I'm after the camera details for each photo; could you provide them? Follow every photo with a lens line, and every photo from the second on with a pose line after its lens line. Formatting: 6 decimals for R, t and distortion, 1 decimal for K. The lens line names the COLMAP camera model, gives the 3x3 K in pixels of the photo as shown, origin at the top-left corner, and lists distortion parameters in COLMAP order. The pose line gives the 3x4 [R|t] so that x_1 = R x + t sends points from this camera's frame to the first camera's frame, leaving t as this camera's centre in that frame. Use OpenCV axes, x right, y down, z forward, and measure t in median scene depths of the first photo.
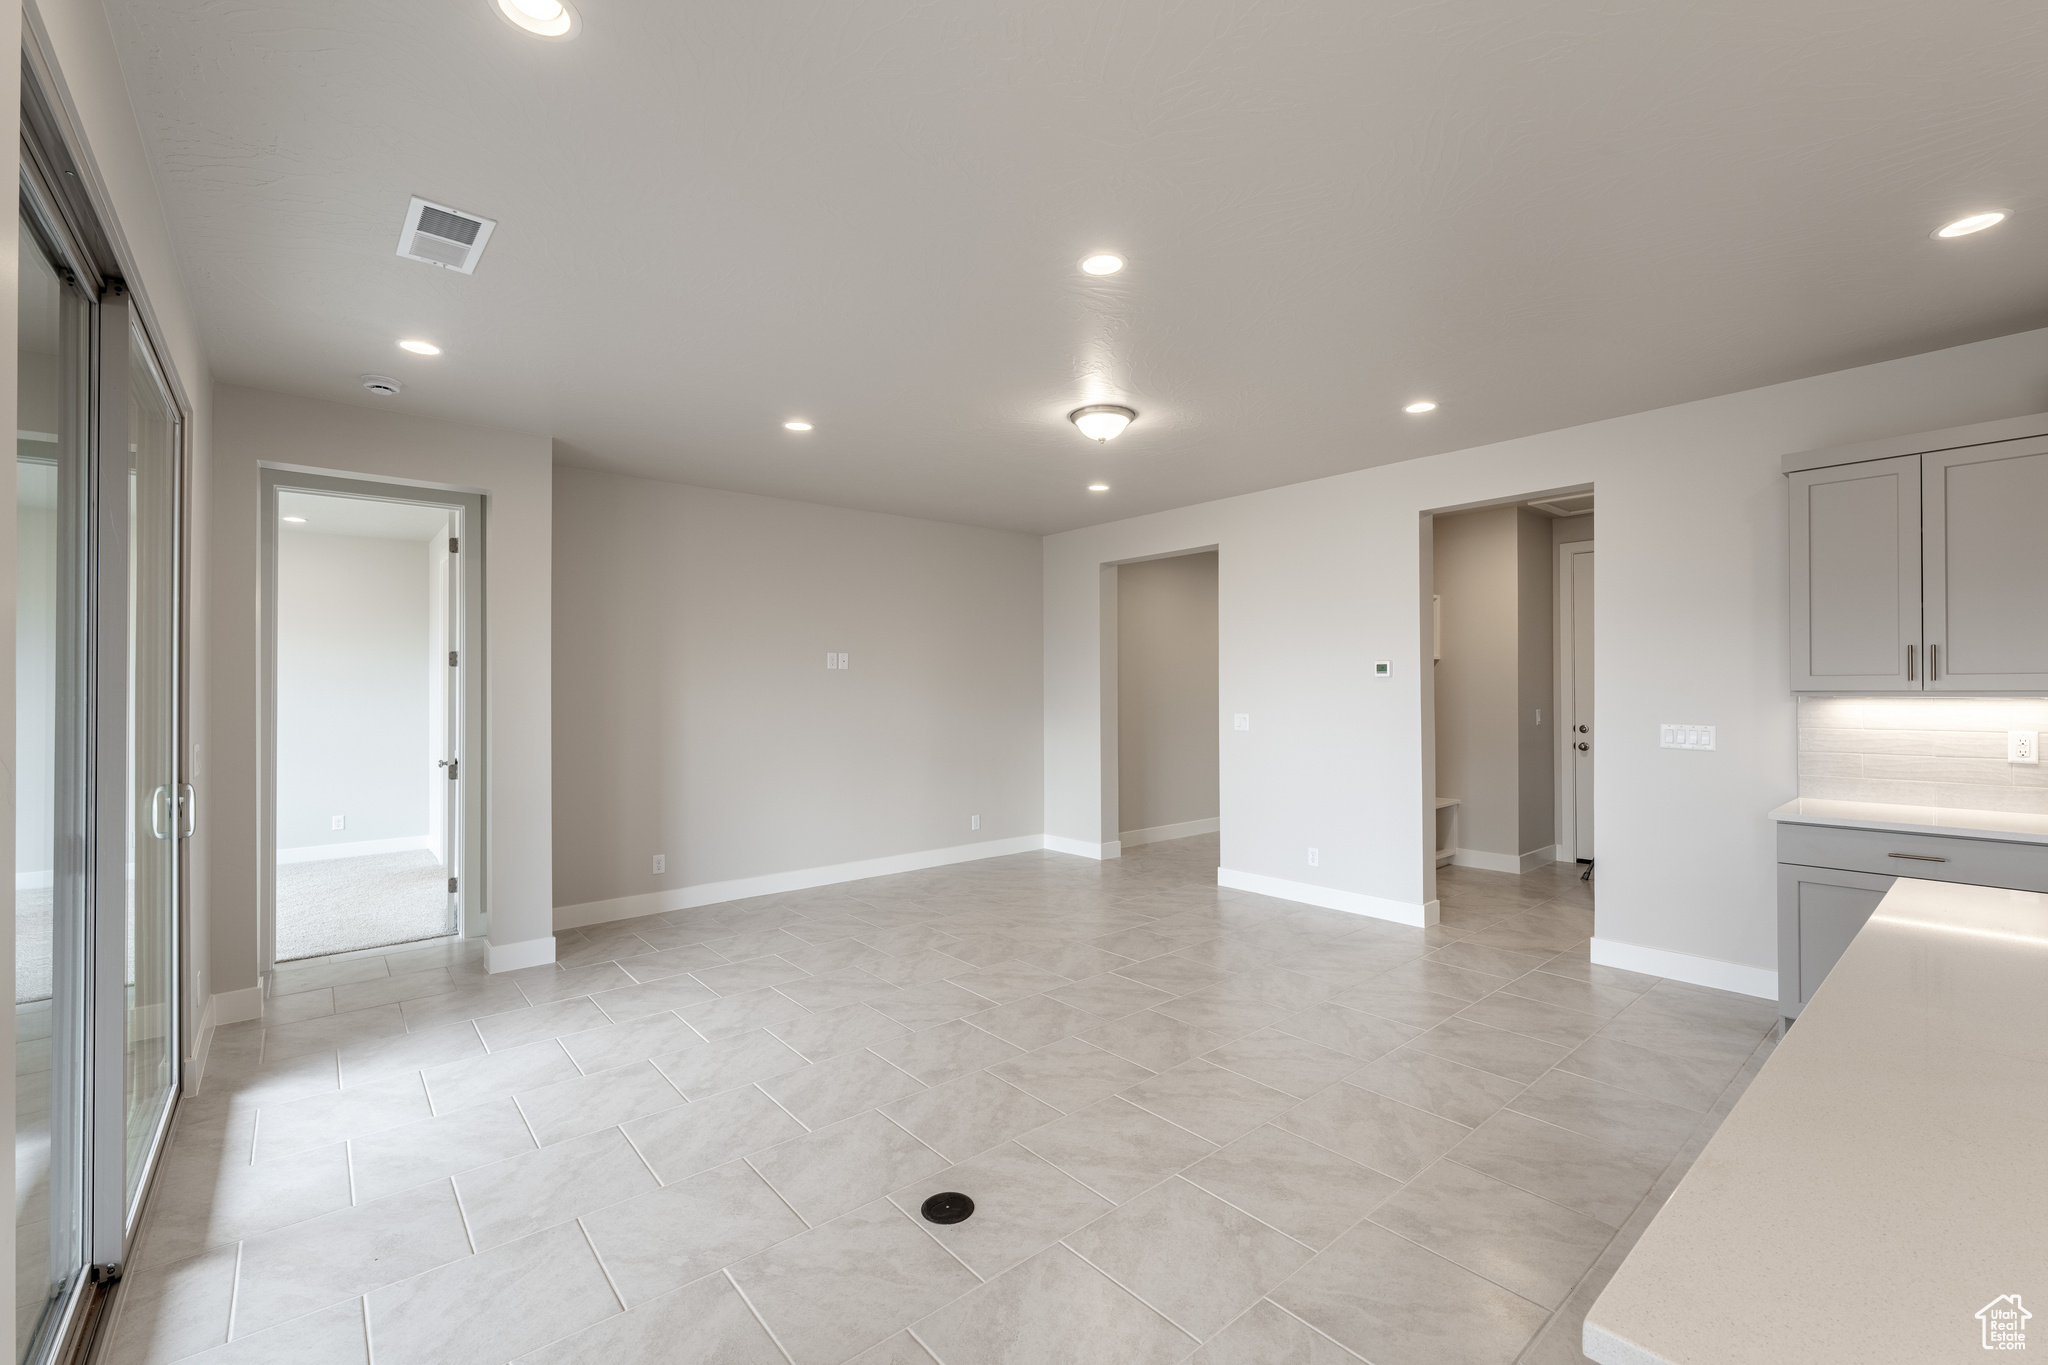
lens RADIAL K [[883.5, 0, 1043.0], [0, 883.5, 678.2], [0, 0, 1]] dist [-0.000208, 0.000228]
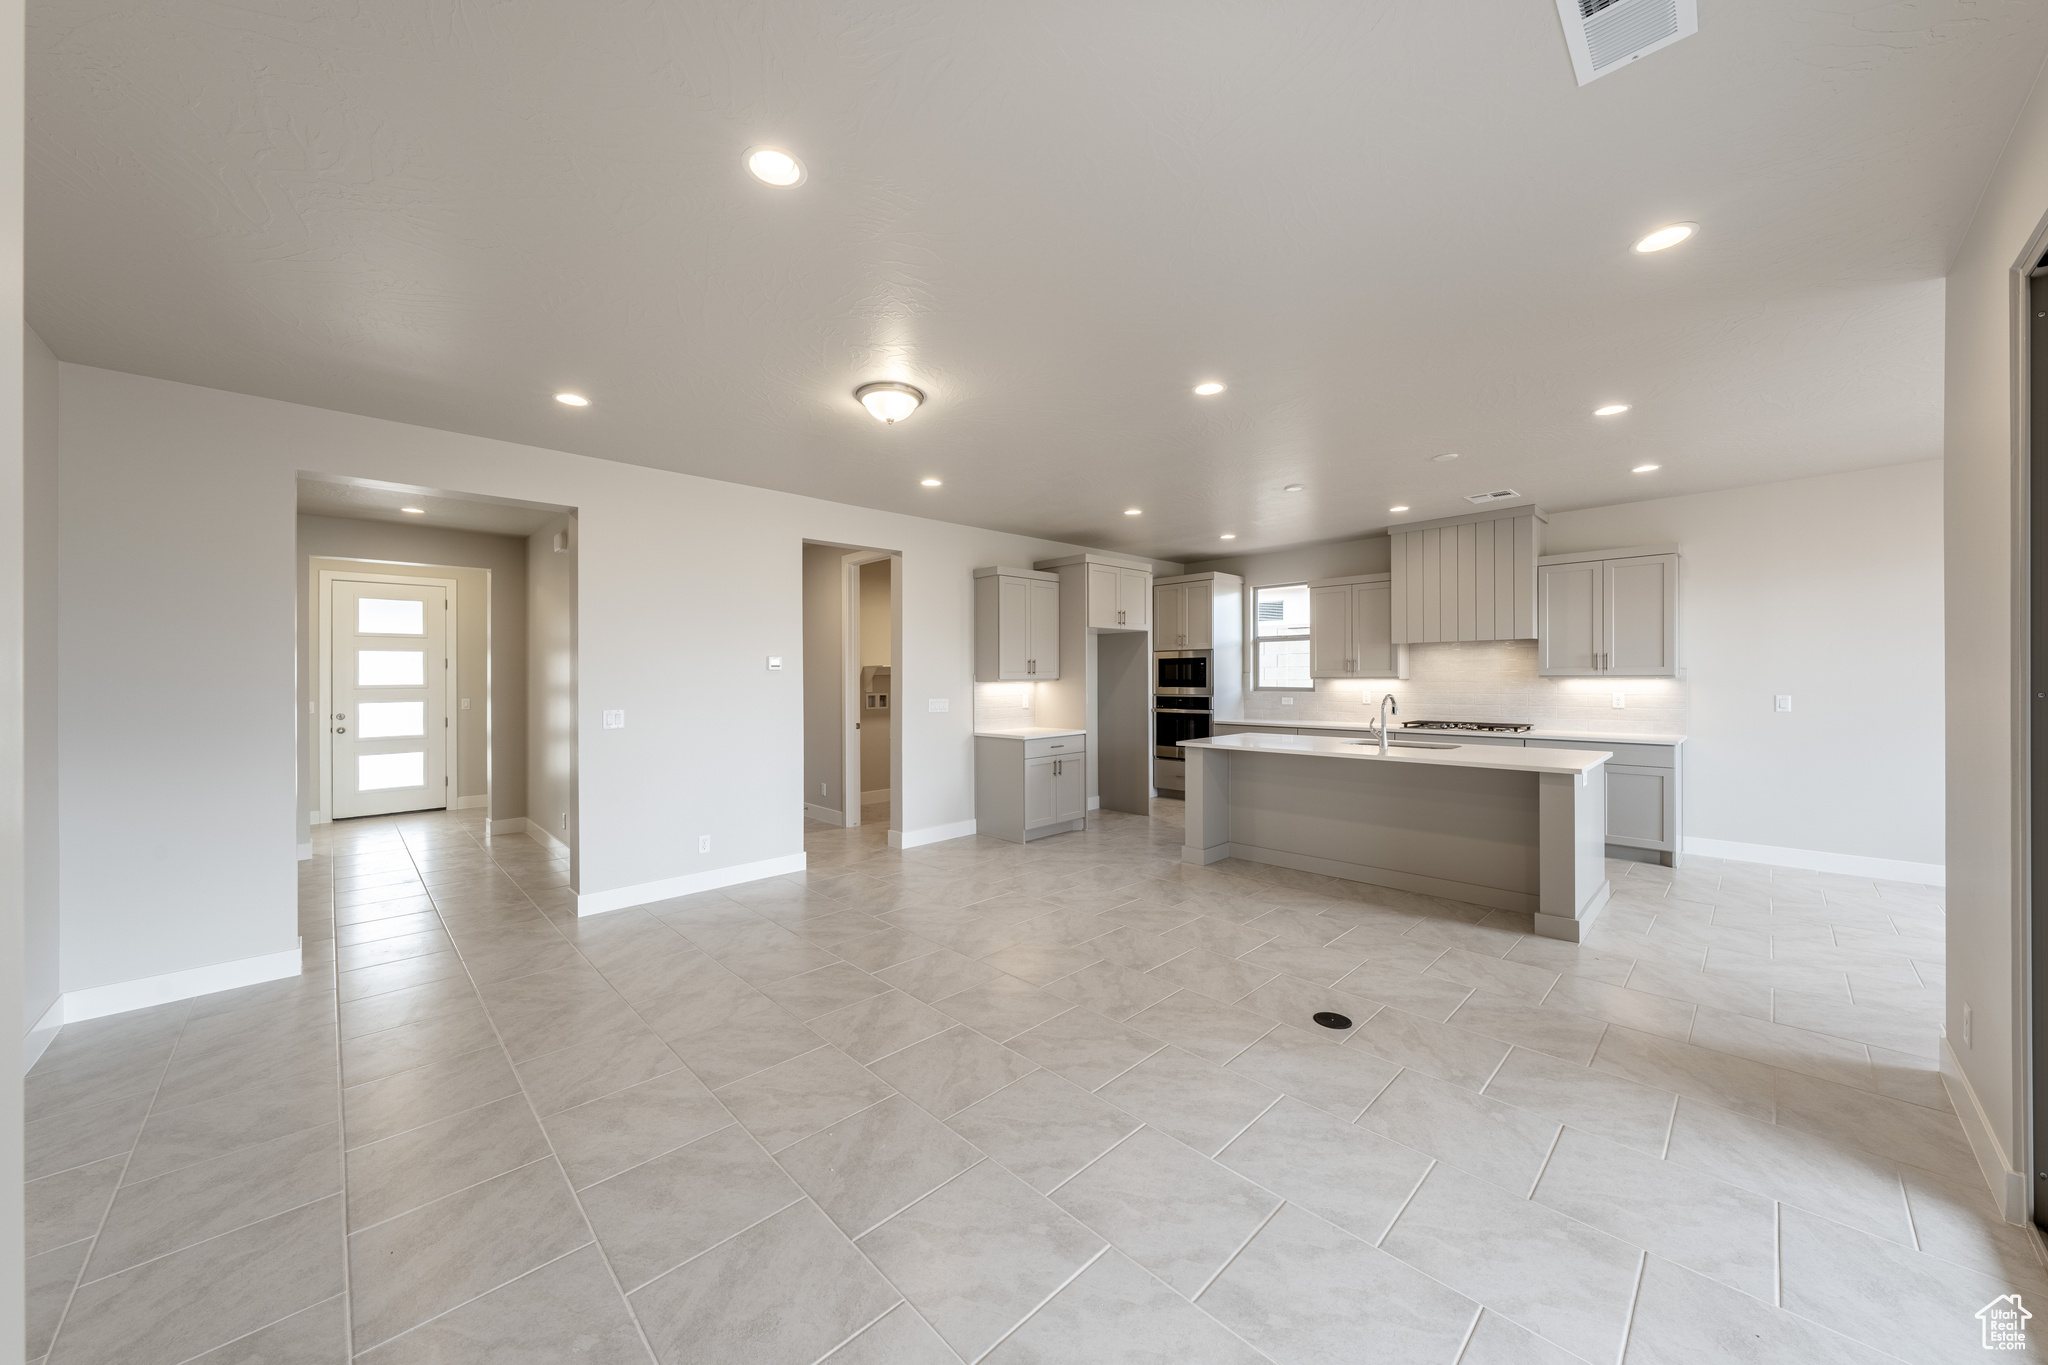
lens RADIAL K [[715.4, 0, 1016.8], [0, 715.4, 677.3], [0, 0, 1]] dist [-0.003145, 0.000489]
pose [[-0.059254, 0.006146, 0.998224, -0.631235], [0.000549, 0.999981, -0.006124, 0.014828], [-0.998243, 0.000185, -0.059256, 0.790373]]
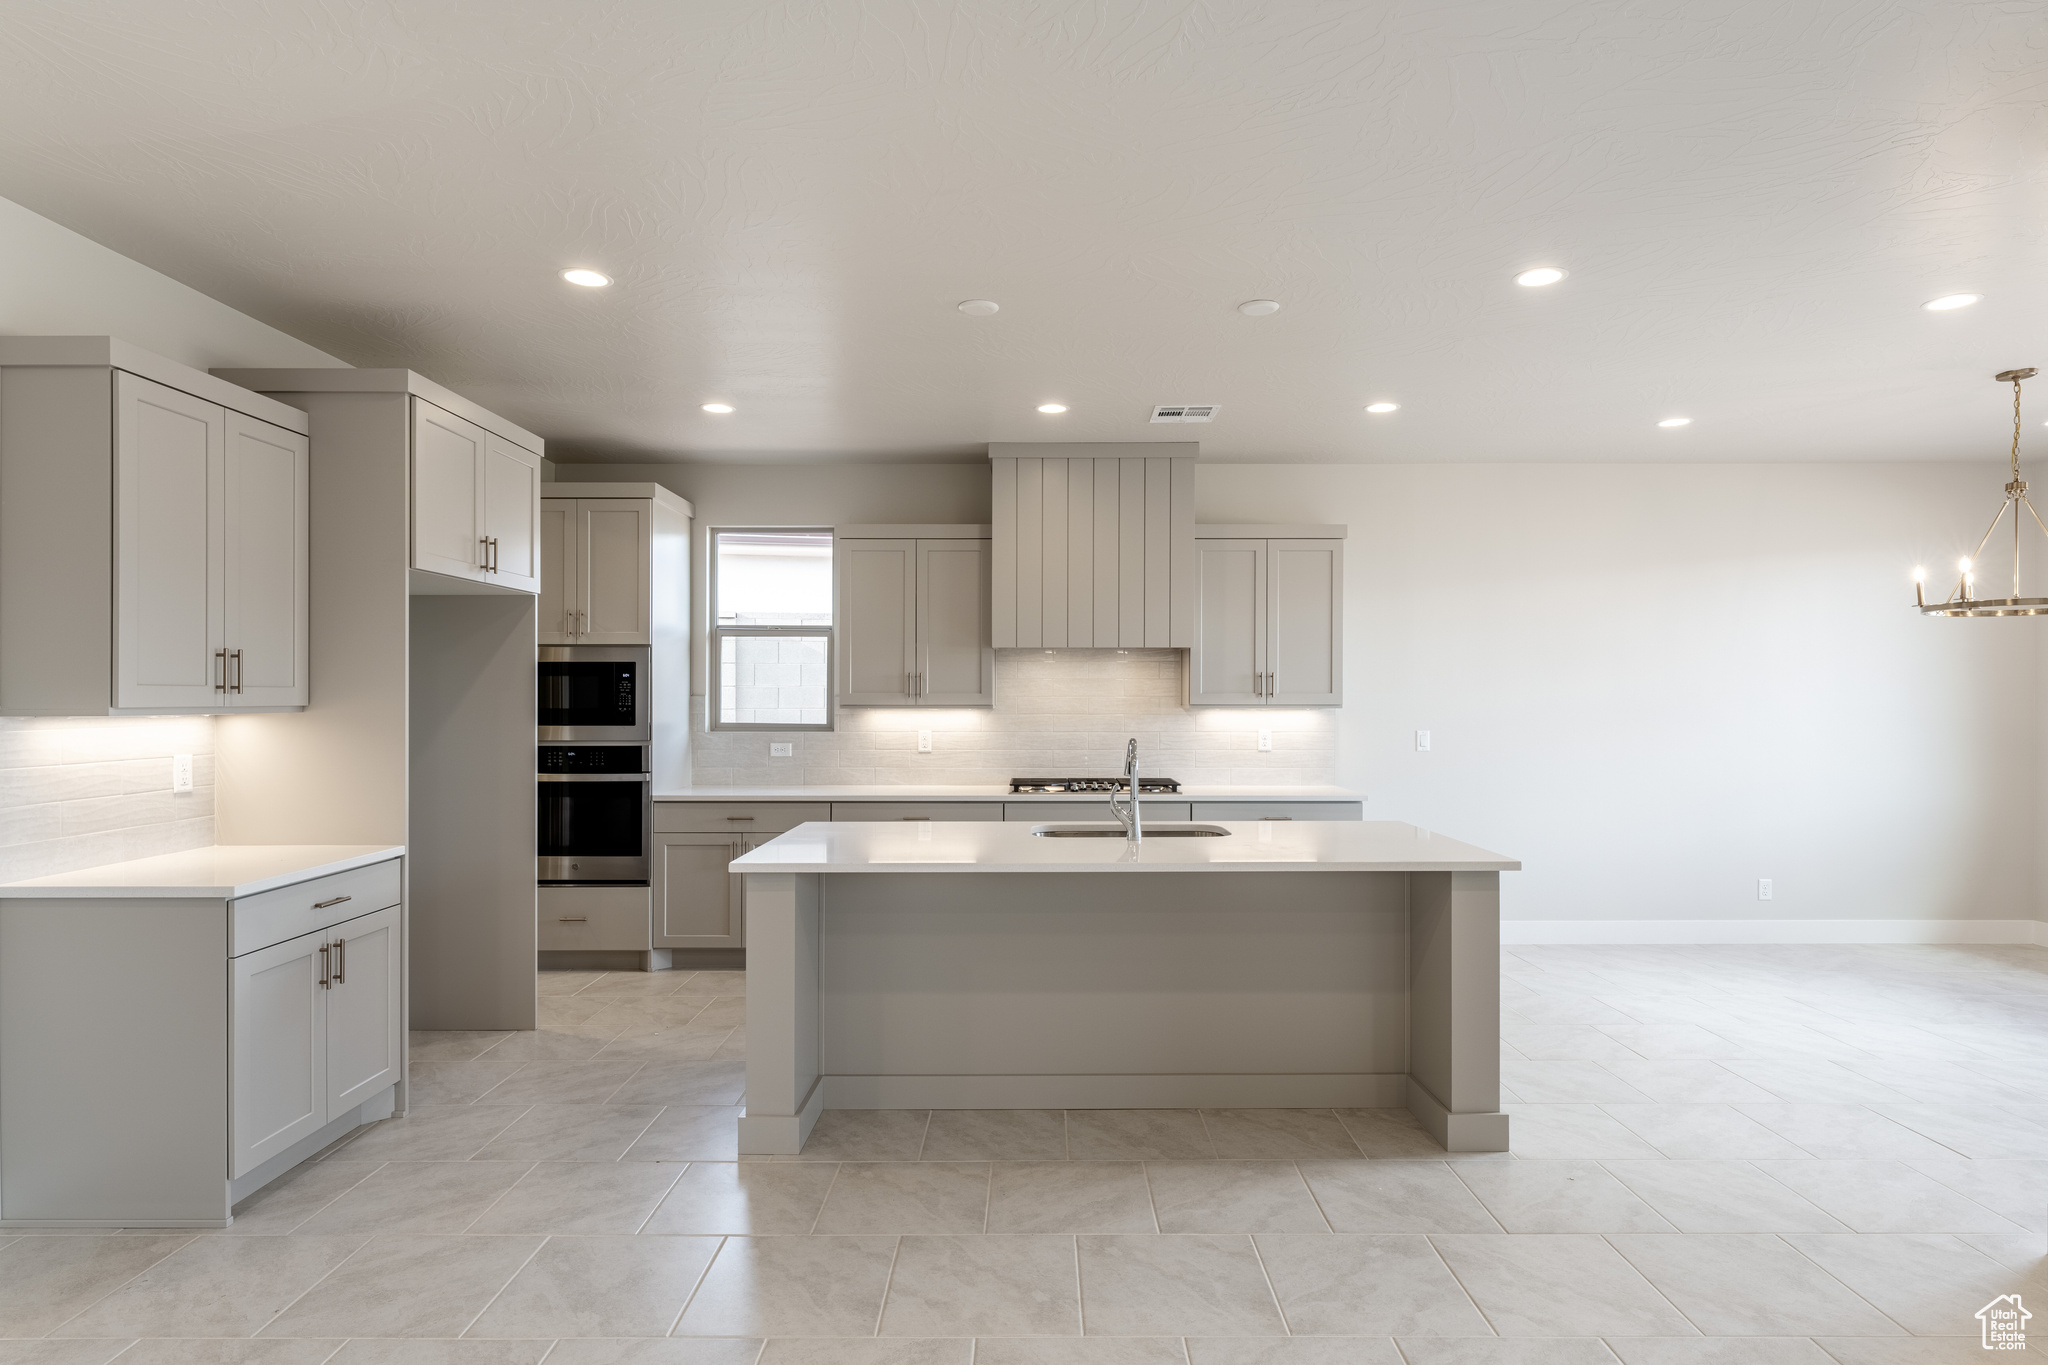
lens RADIAL K [[1084.4, 0, 1034.6], [0, 1084.4, 698.0], [0, 0, 1]] dist [0.004849, -0.001488]
pose [[-0.761350, 0.007877, 0.648294, -0.131278], [0.000071, 0.999927, -0.012066, 0.012617], [-0.648341, -0.009140, -0.761295, 0.872751]]
